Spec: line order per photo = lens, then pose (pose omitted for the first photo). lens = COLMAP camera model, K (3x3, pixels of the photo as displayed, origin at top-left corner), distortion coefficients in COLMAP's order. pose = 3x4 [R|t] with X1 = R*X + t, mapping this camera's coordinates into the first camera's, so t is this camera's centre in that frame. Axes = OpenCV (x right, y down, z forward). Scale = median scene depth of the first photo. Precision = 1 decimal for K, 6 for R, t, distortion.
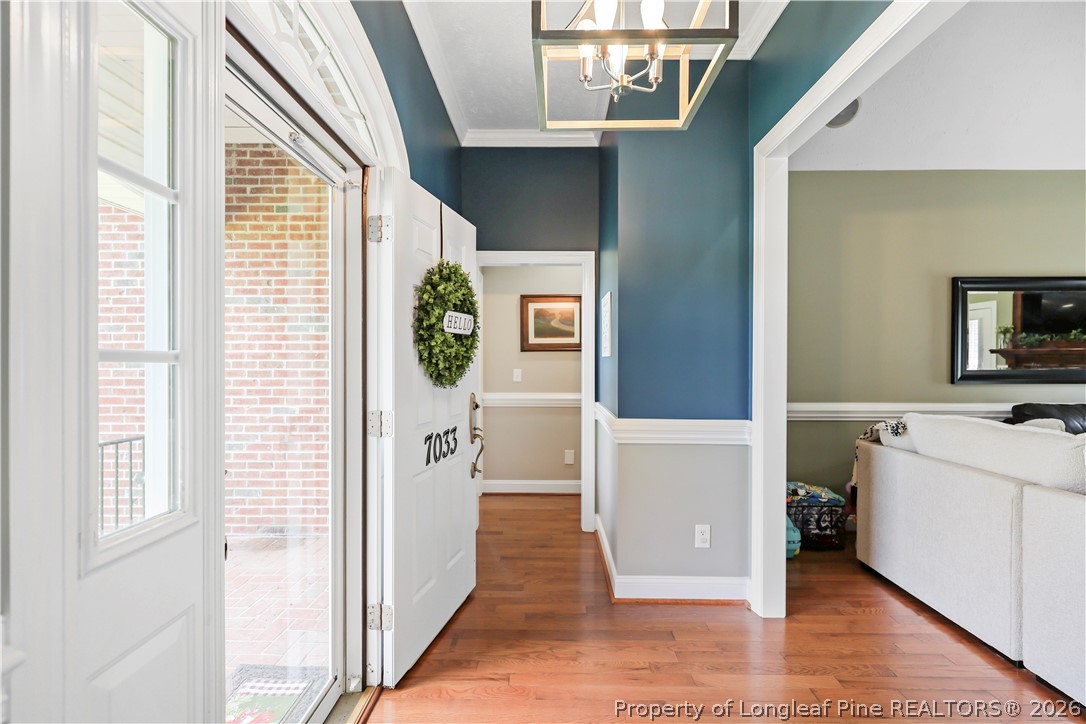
lens RADIAL K [[500.3, 0, 543.1], [0, 500.3, 364.1], [0, 0, 1]] dist [-0.001722, -0.000740]
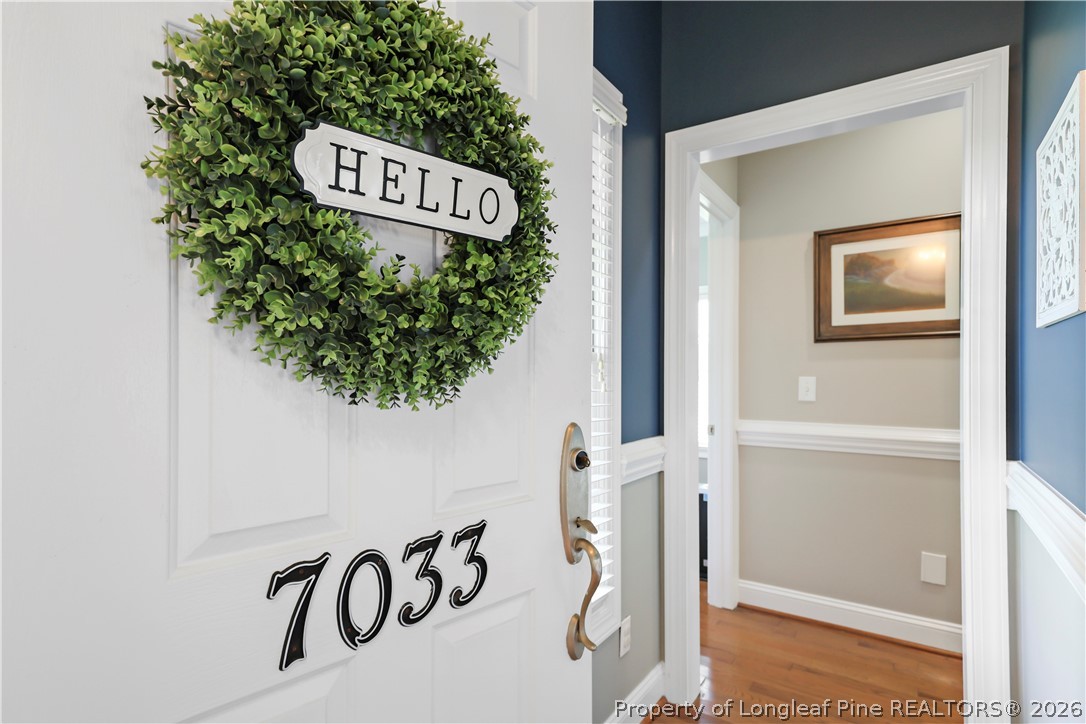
lens RADIAL K [[569.8, 0, 544.6], [0, 569.8, 389.6], [0, 0, 1]] dist [0.023089, 0.000495]
pose [[0.845961, -0.001540, -0.533243, 0.051011], [0.006857, 0.999945, 0.007990, 0.024795], [0.533201, -0.010416, 0.845924, 0.528457]]
